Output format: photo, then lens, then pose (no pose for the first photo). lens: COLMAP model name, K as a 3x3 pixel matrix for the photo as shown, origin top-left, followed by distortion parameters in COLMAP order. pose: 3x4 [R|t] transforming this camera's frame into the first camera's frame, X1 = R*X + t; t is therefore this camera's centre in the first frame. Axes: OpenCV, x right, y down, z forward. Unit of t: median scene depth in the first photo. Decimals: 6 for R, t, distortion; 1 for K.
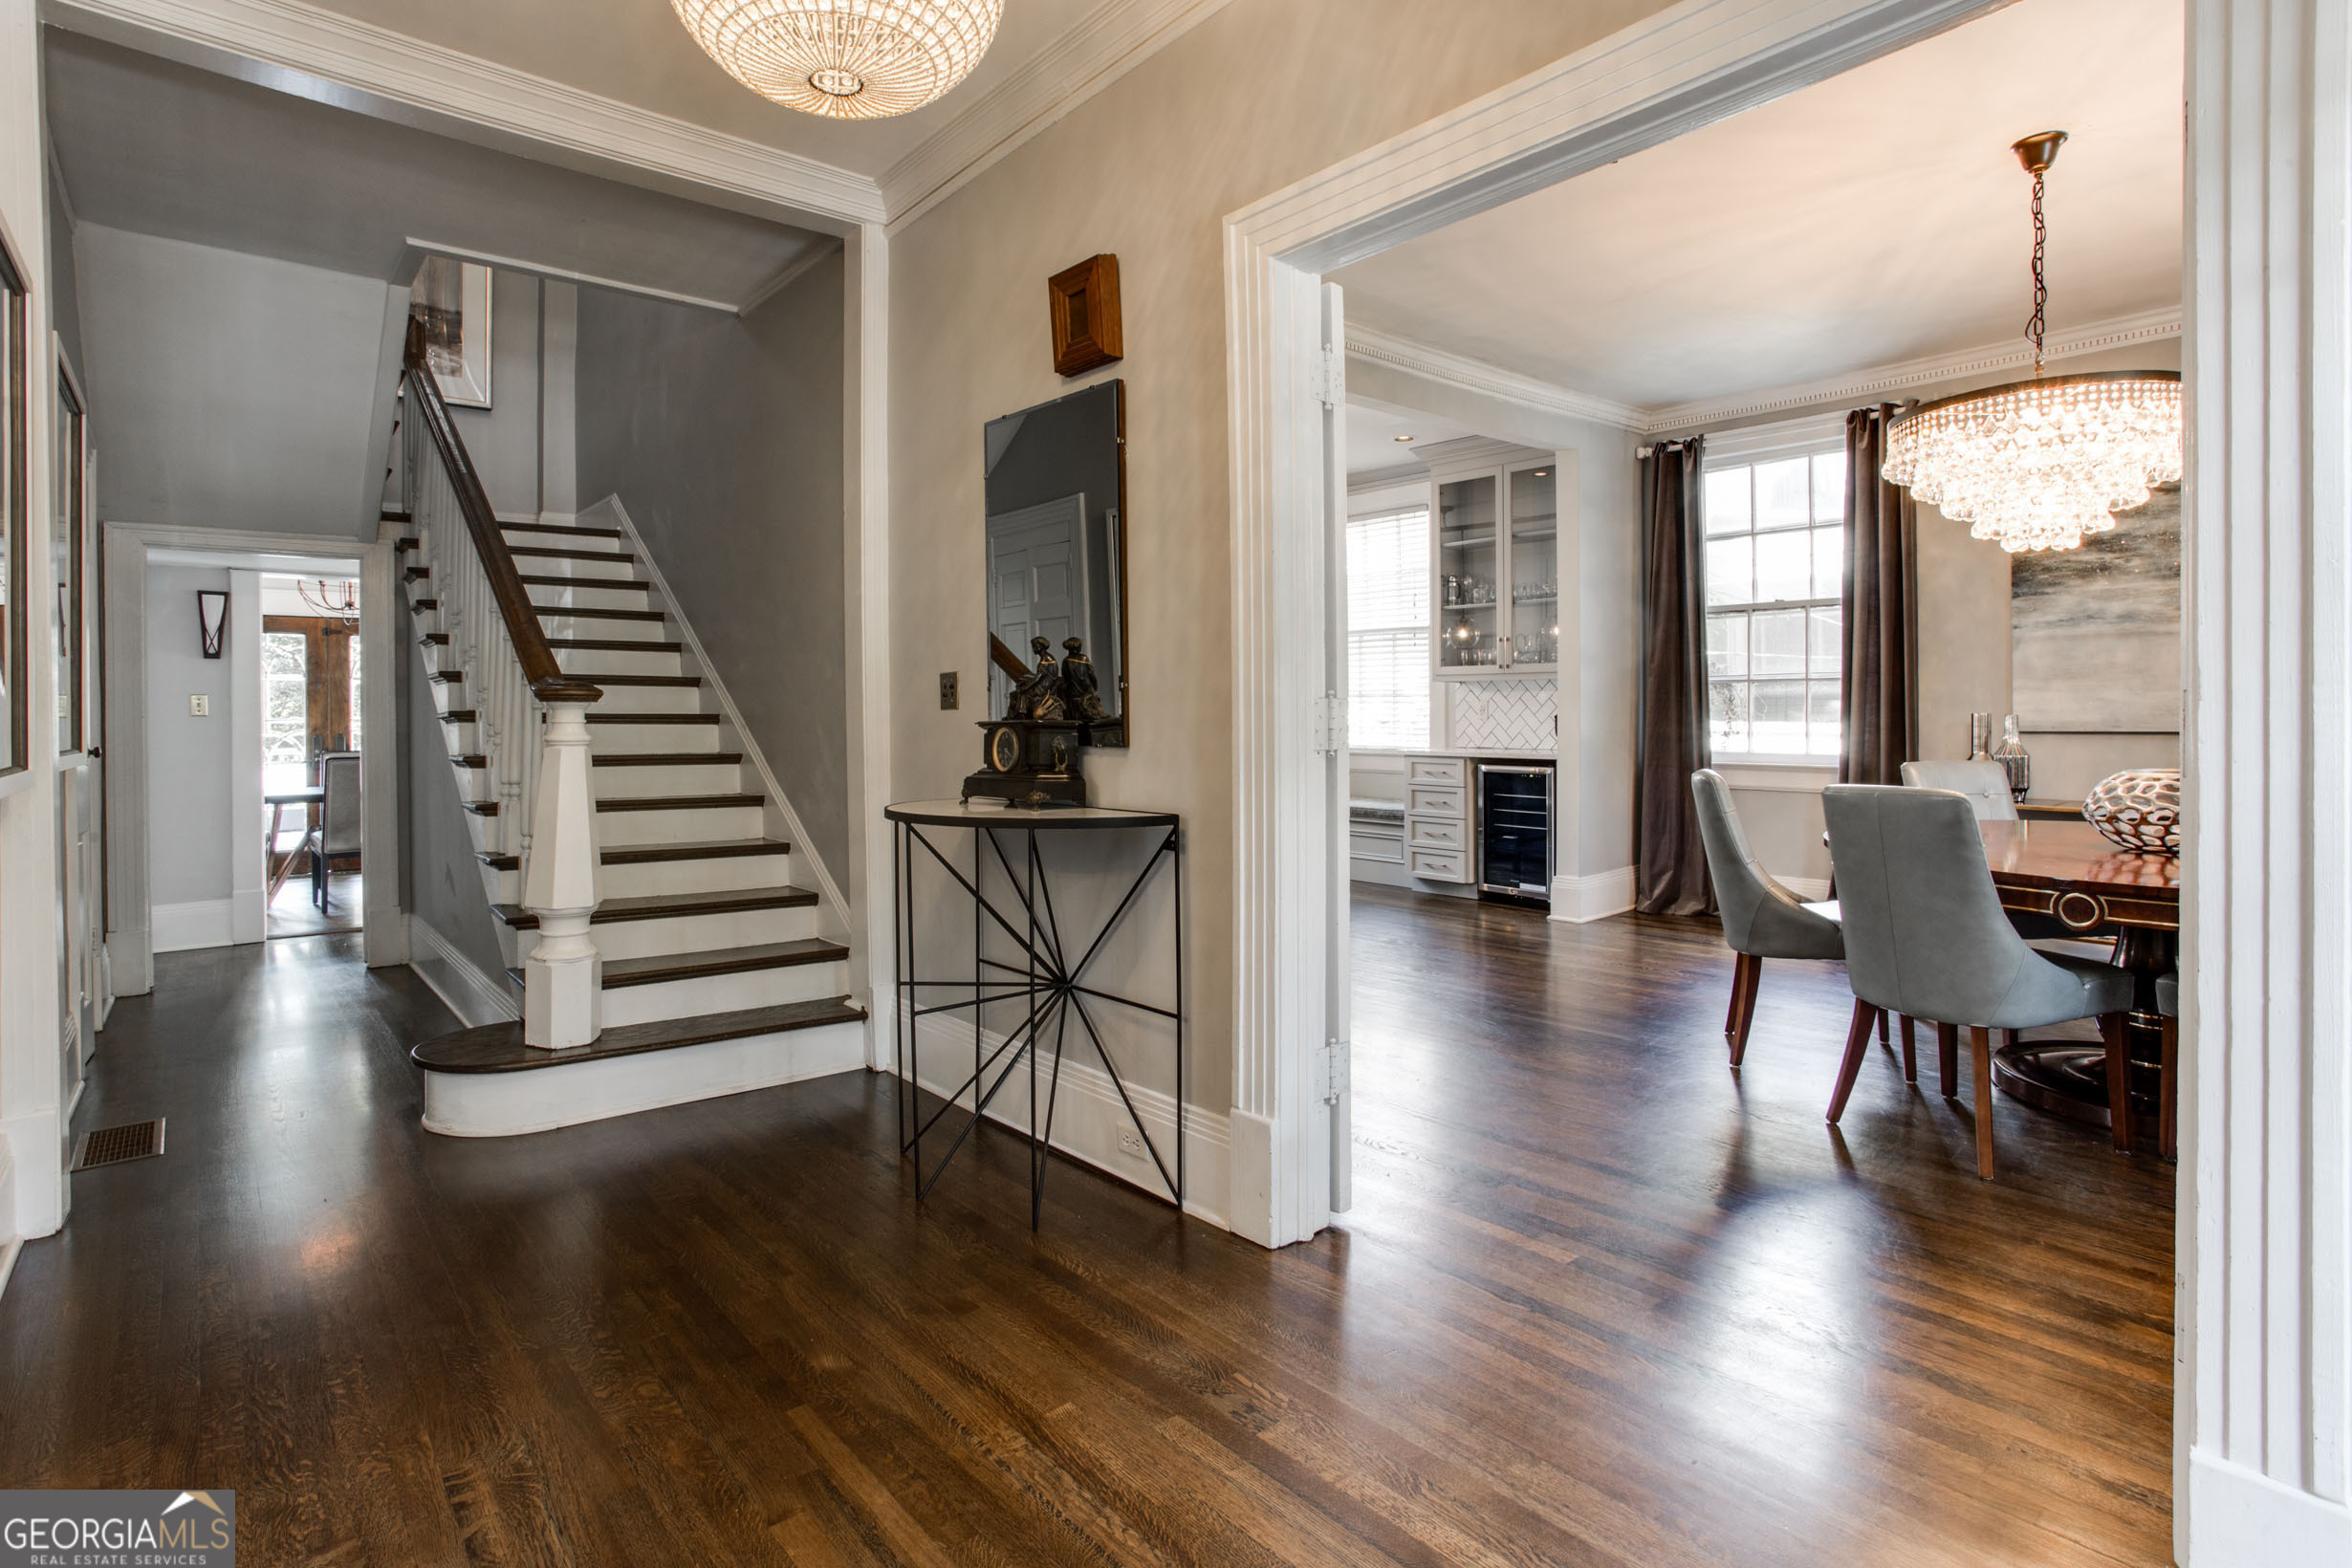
lens RADIAL K [[1181.1, 0, 1114.7], [0, 1181.1, 715.8], [0, 0, 1]] dist [-0.093998, 0.071590]
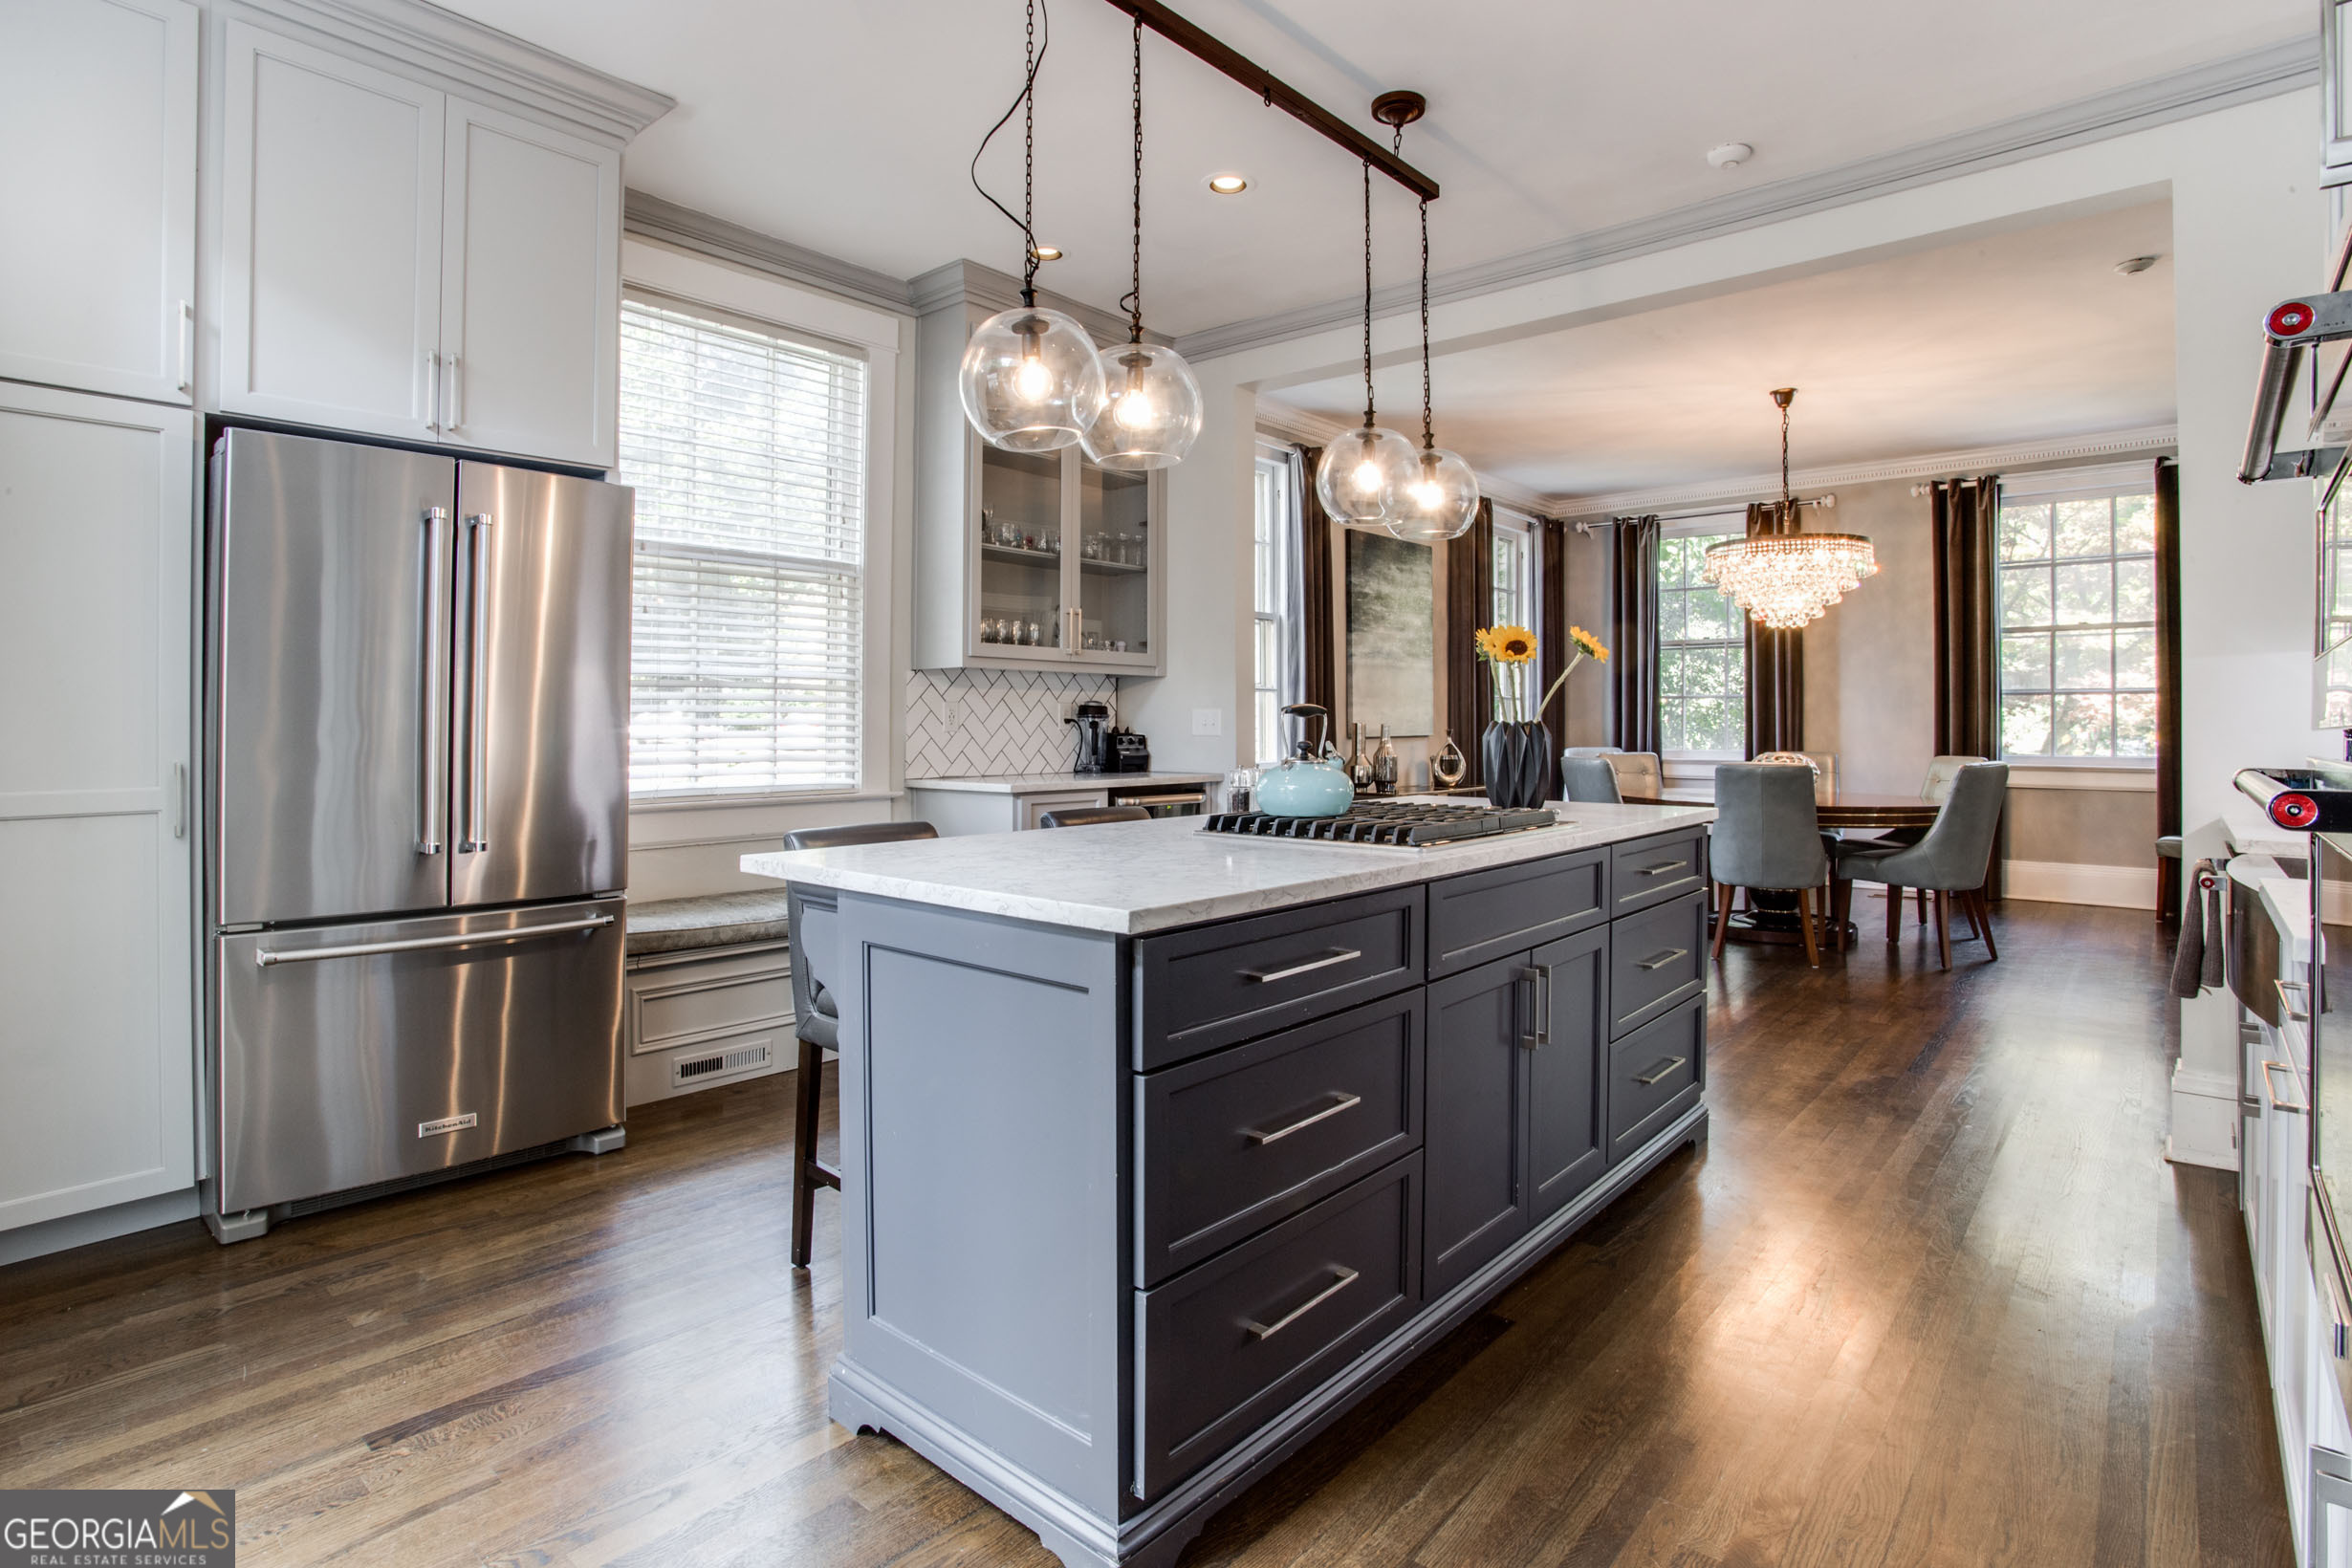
lens RADIAL K [[1181.1, 0, 1114.7], [0, 1181.1, 715.8], [0, 0, 1]] dist [-0.093998, 0.071590]
pose [[-0.113043, -0.007668, 0.993560, -0.316796], [-0.019729, 0.999790, 0.005471, -0.010687], [-0.993394, -0.018984, -0.113171, 1.026921]]
